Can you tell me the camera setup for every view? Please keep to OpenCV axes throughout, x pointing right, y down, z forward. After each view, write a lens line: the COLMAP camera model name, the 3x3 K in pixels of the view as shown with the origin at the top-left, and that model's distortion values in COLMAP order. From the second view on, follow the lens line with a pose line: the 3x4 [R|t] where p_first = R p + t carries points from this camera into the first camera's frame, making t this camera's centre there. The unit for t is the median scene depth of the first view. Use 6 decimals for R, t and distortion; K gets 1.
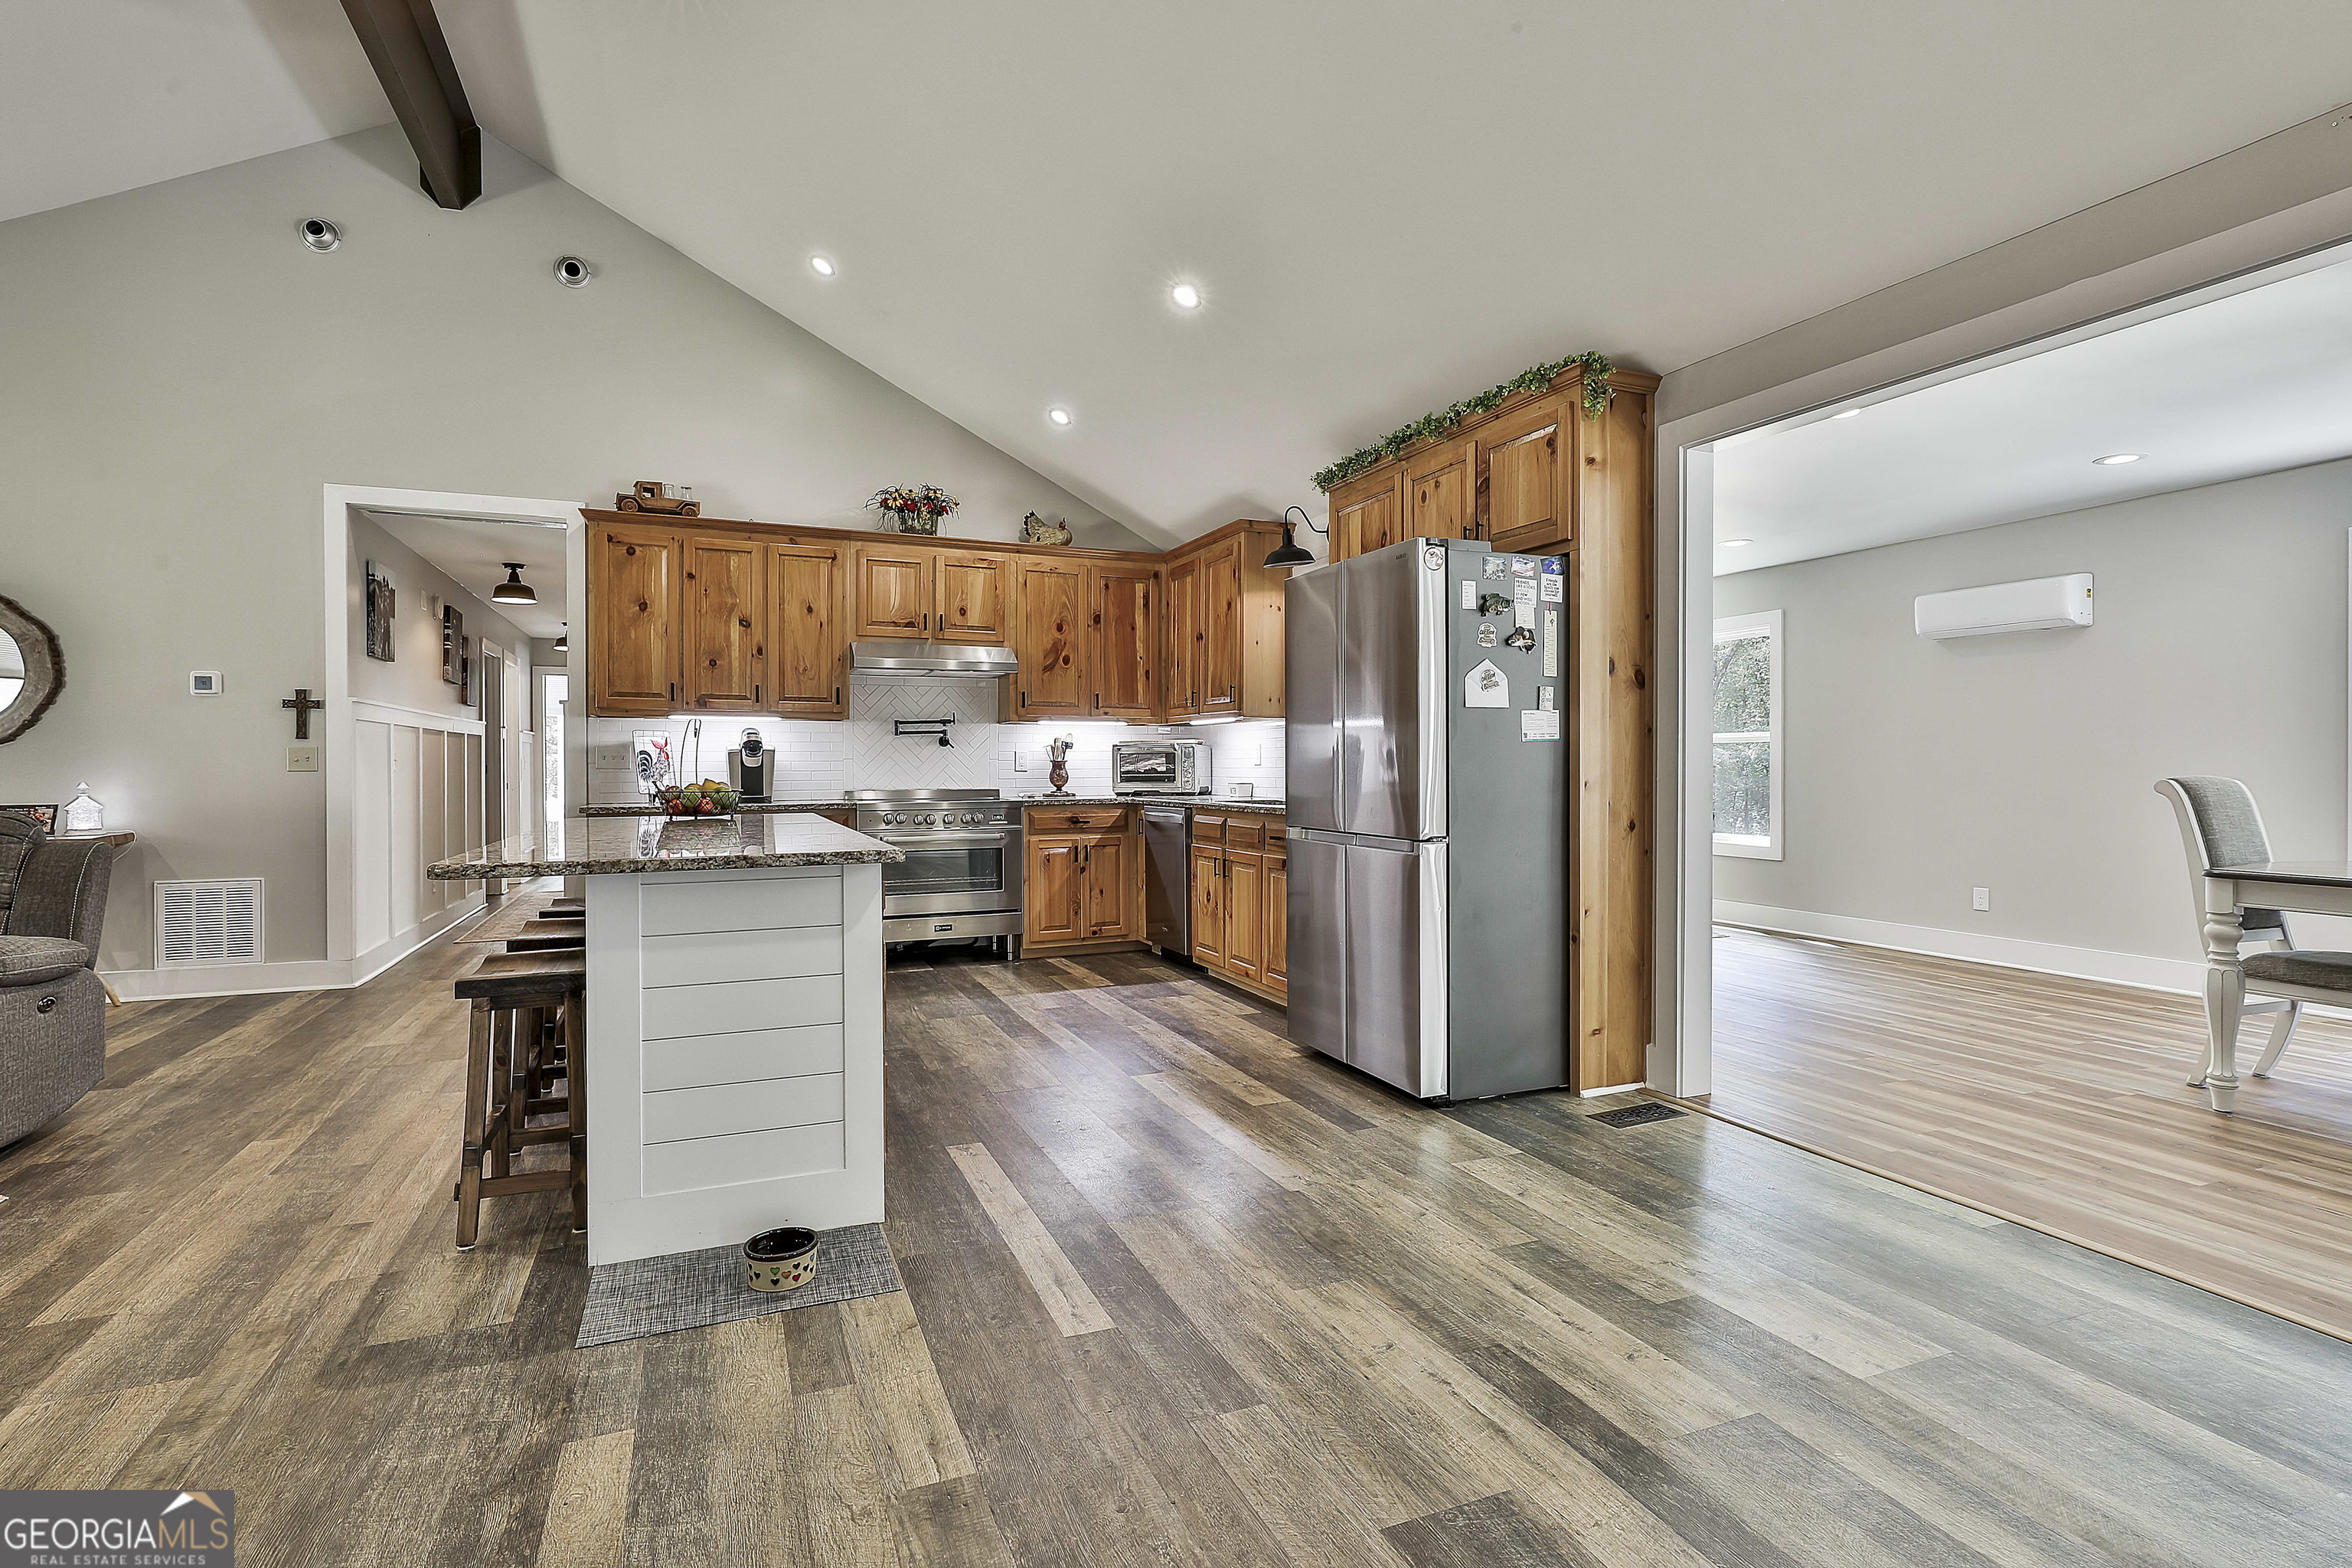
lens RADIAL K [[1129.5, 0, 1177.3], [0, 1129.5, 763.8], [0, 0, 1]] dist [-0.001331, -0.000124]
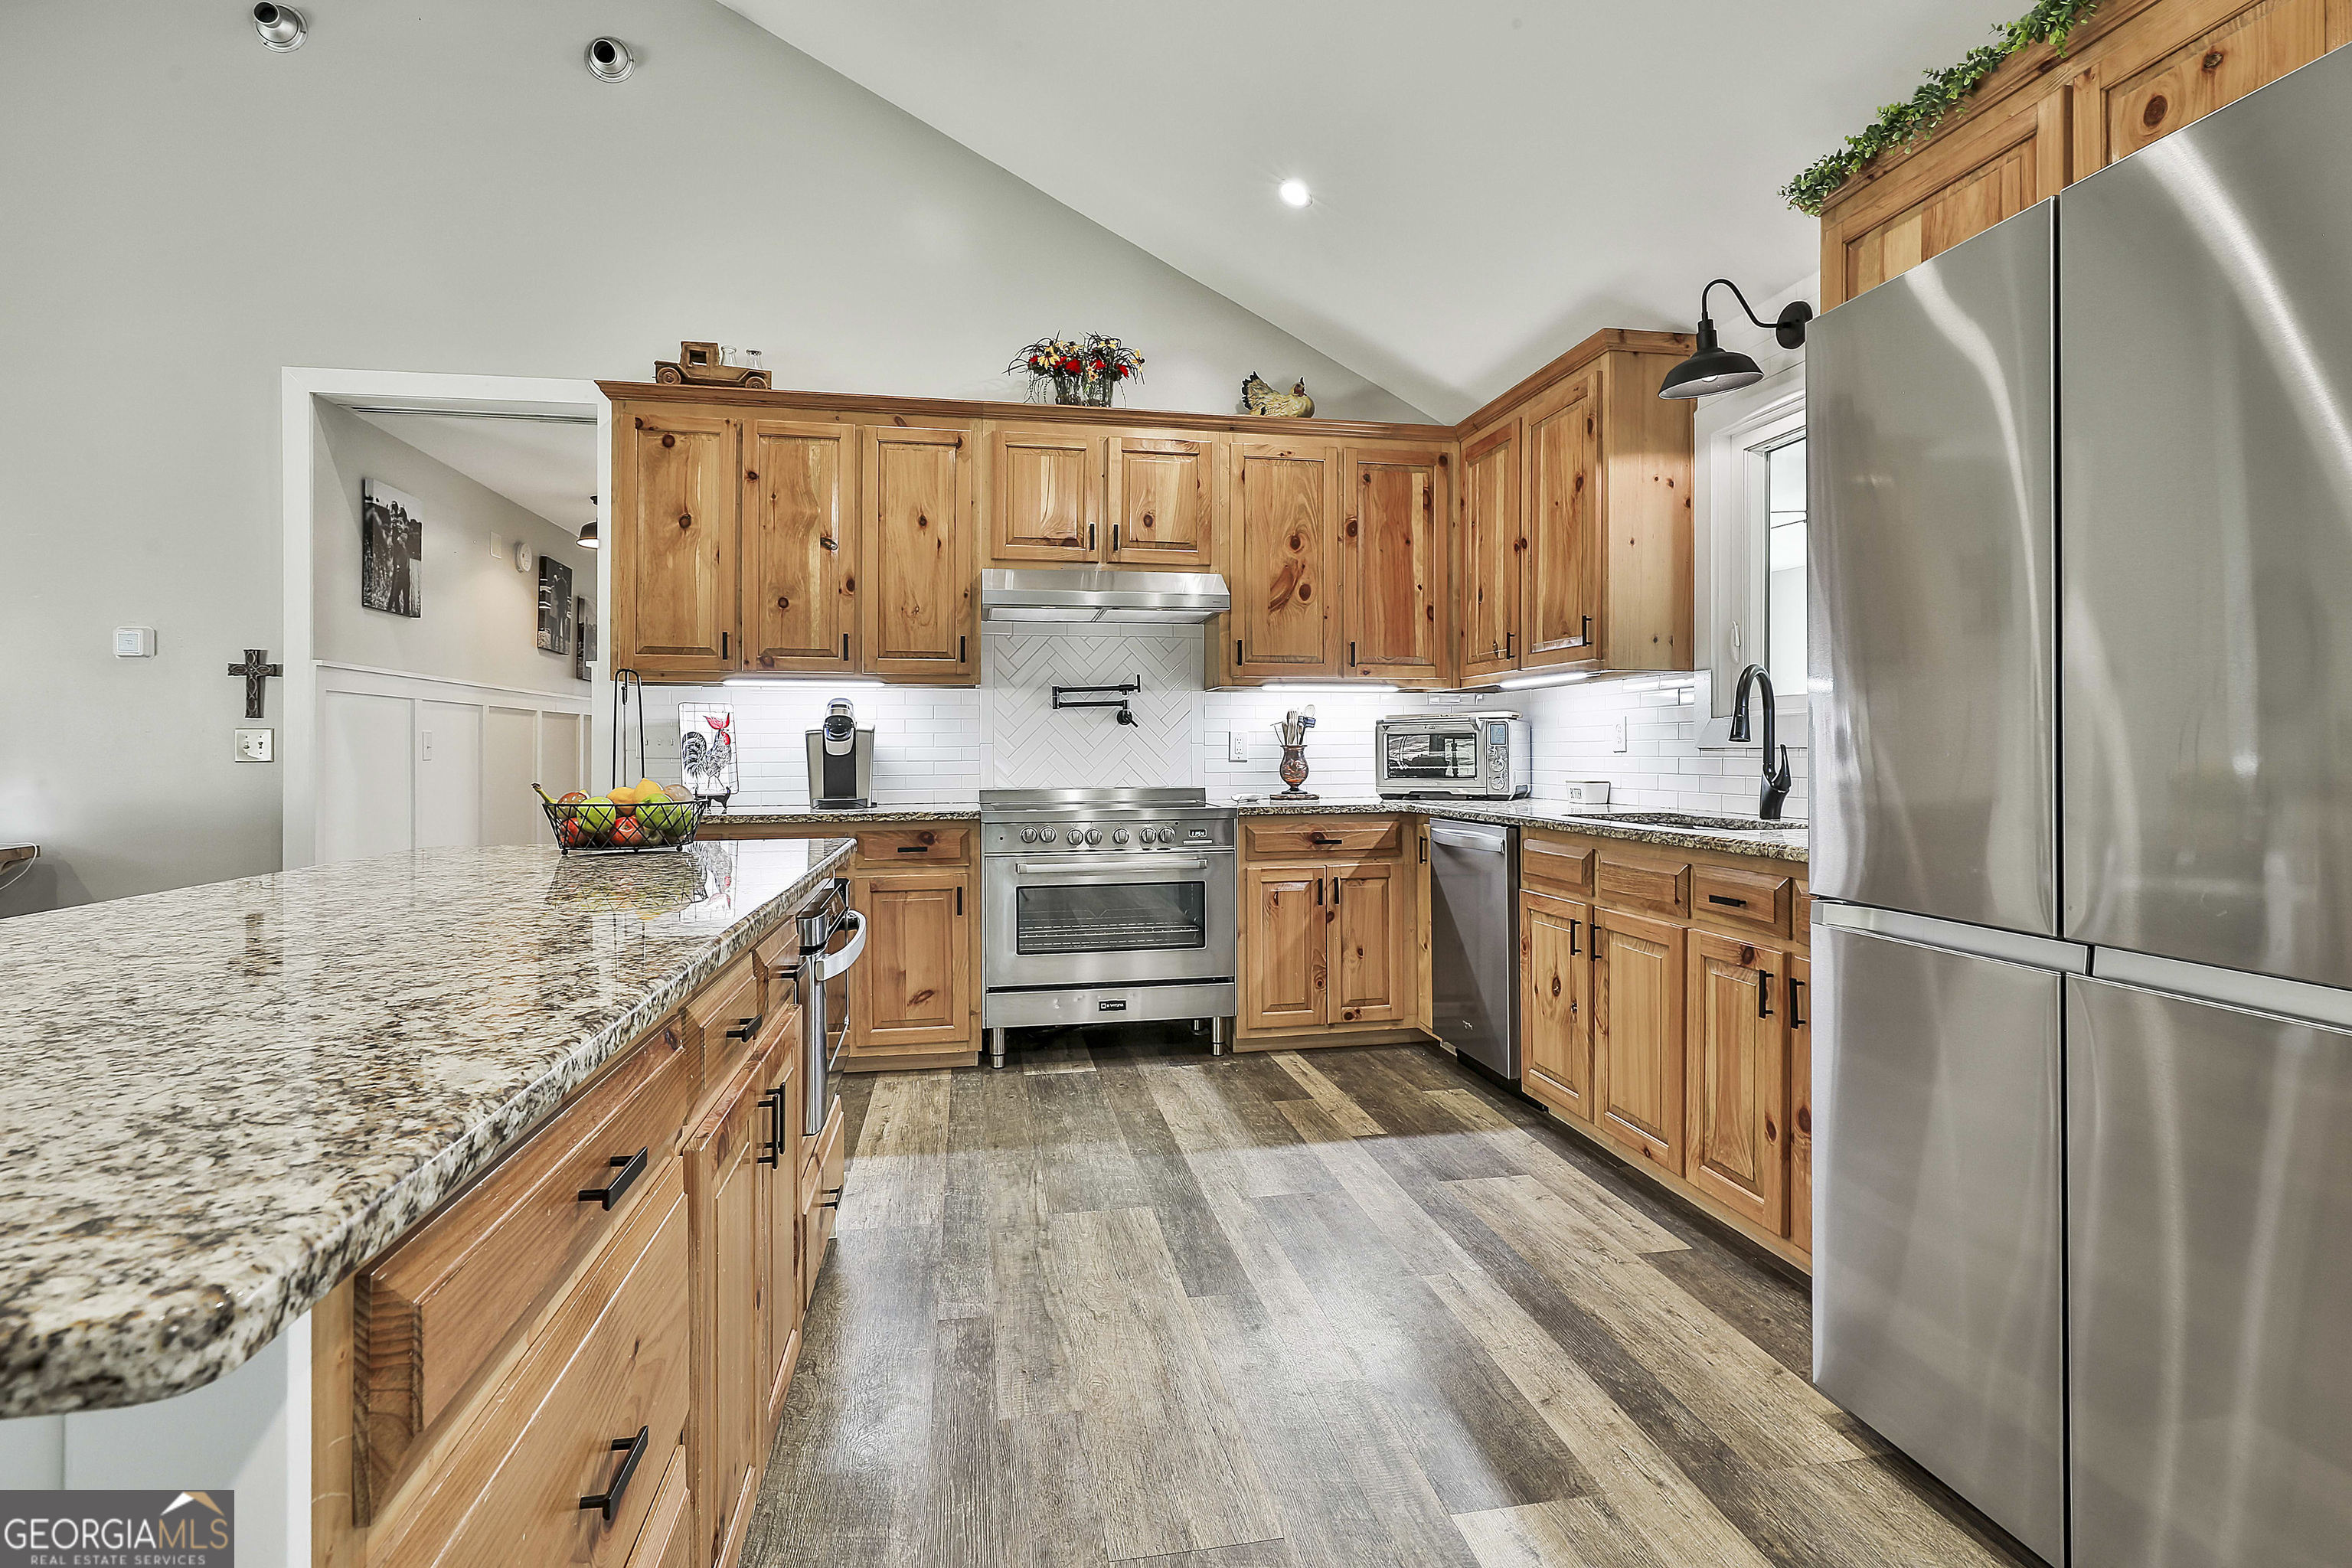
lens RADIAL K [[1129.5, 0, 1177.3], [0, 1129.5, 763.8], [0, 0, 1]] dist [-0.001331, -0.000124]
pose [[0.976838, 0.001233, -0.213978, -0.031857], [0.001523, 0.999918, 0.012715, -0.000577], [0.213976, -0.012746, 0.976756, 0.360426]]
